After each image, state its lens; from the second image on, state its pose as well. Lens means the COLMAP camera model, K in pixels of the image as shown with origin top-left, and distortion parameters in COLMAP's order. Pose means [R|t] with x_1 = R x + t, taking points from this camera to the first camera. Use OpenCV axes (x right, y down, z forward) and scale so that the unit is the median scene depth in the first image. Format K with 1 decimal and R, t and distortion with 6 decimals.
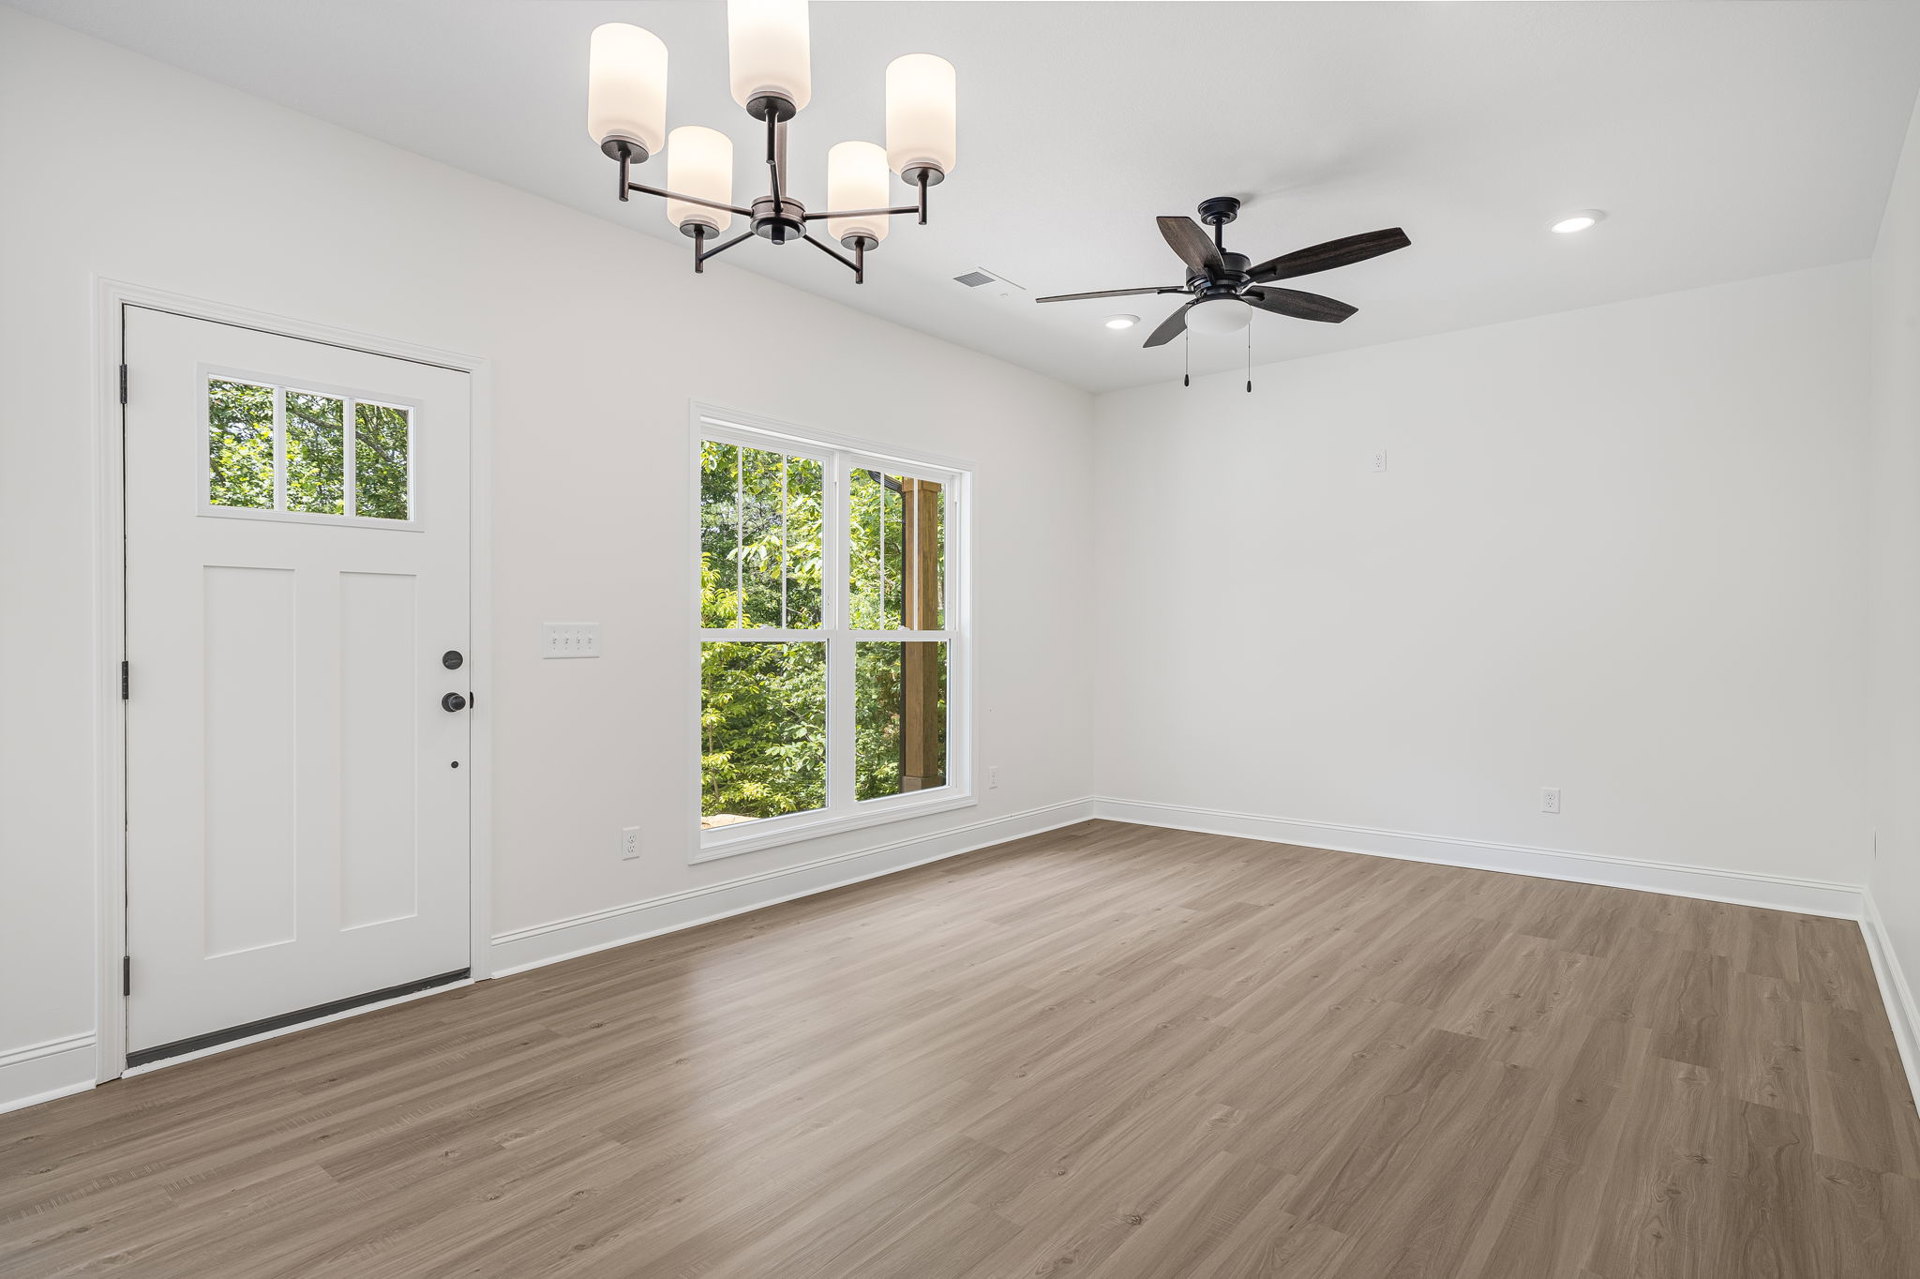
lens RADIAL K [[995.3, 0, 971.1], [0, 995.3, 643.7], [0, 0, 1]] dist [0.000853, 0.000117]
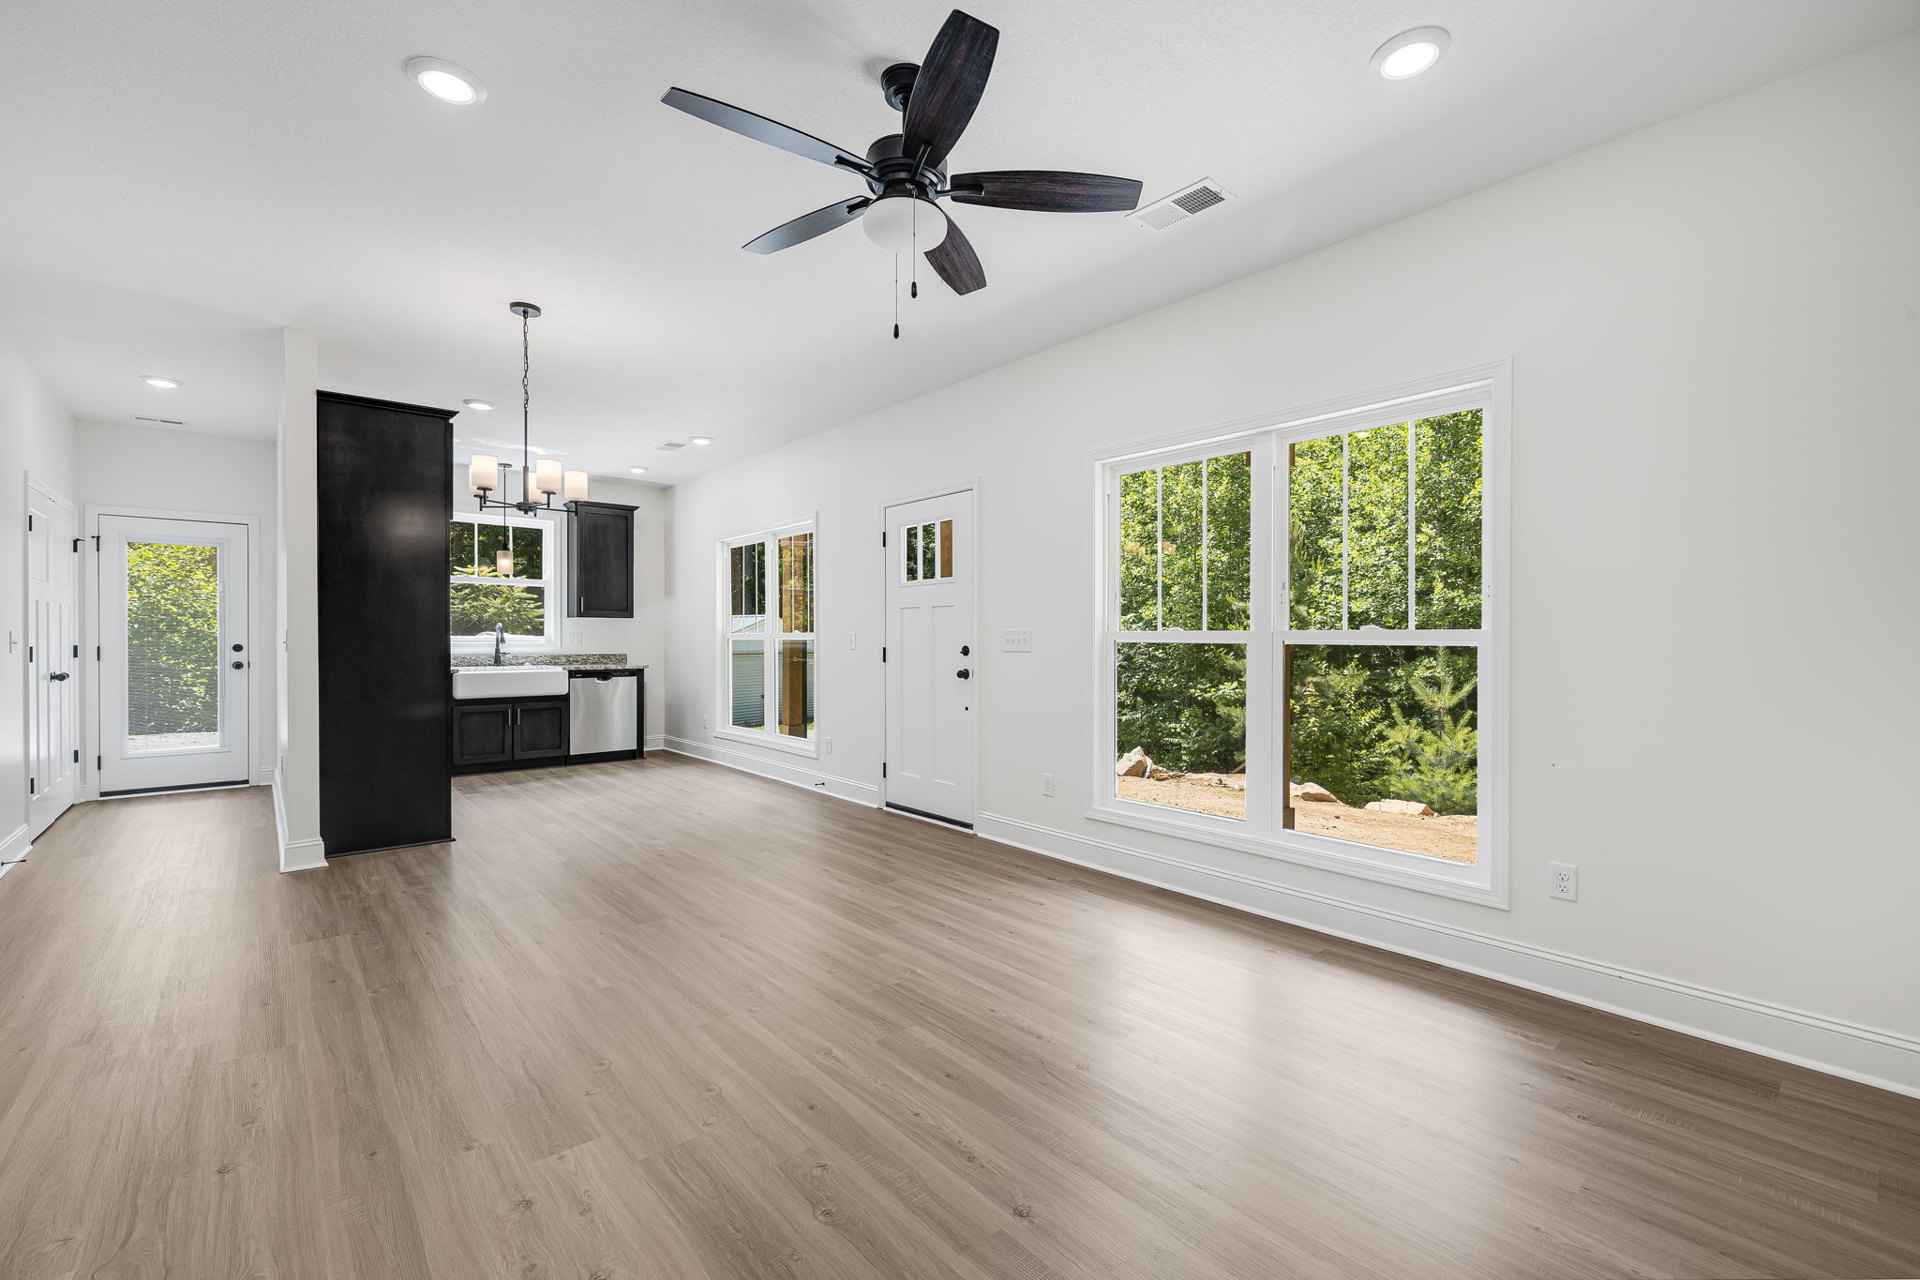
lens RADIAL K [[816.2, 0, 960.0], [0, 816.2, 640.0], [0, 0, 1]] dist [0.003950, 0.000882]
pose [[-0.183293, 0.002513, -0.983055, 1.039446], [-0.007897, 0.999961, 0.004029, -0.010631], [0.983027, 0.008502, -0.183266, 1.384291]]
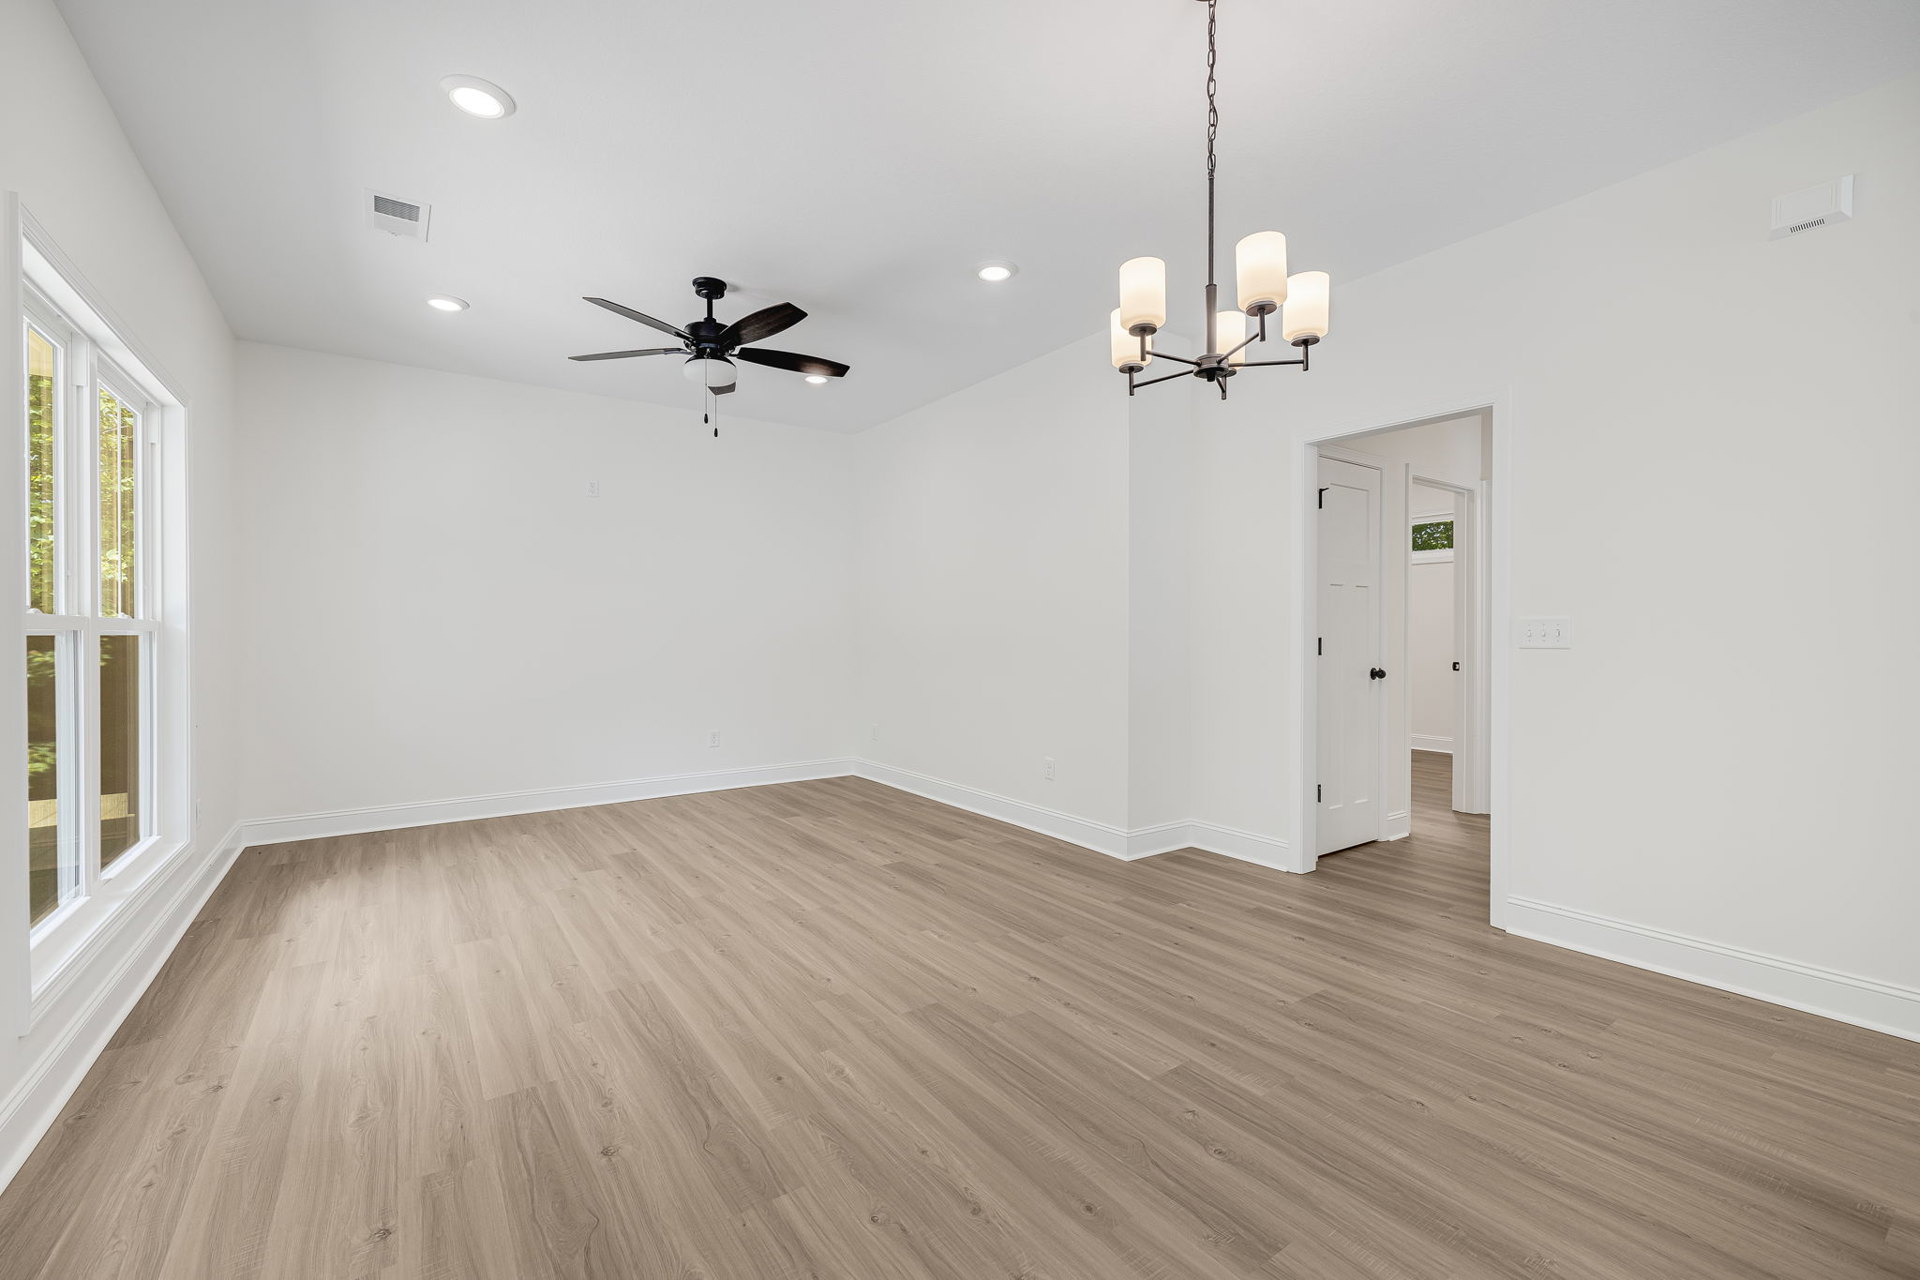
lens RADIAL K [[794.9, 0, 960.0], [0, 794.9, 640.0], [0, 0, 1]] dist [0.001718, 0.000252]
pose [[0.276192, -0.010547, 0.961045, -0.754275], [0.009299, 0.999922, 0.008302, 0.002381], [-0.961057, 0.006644, 0.276269, 0.500173]]
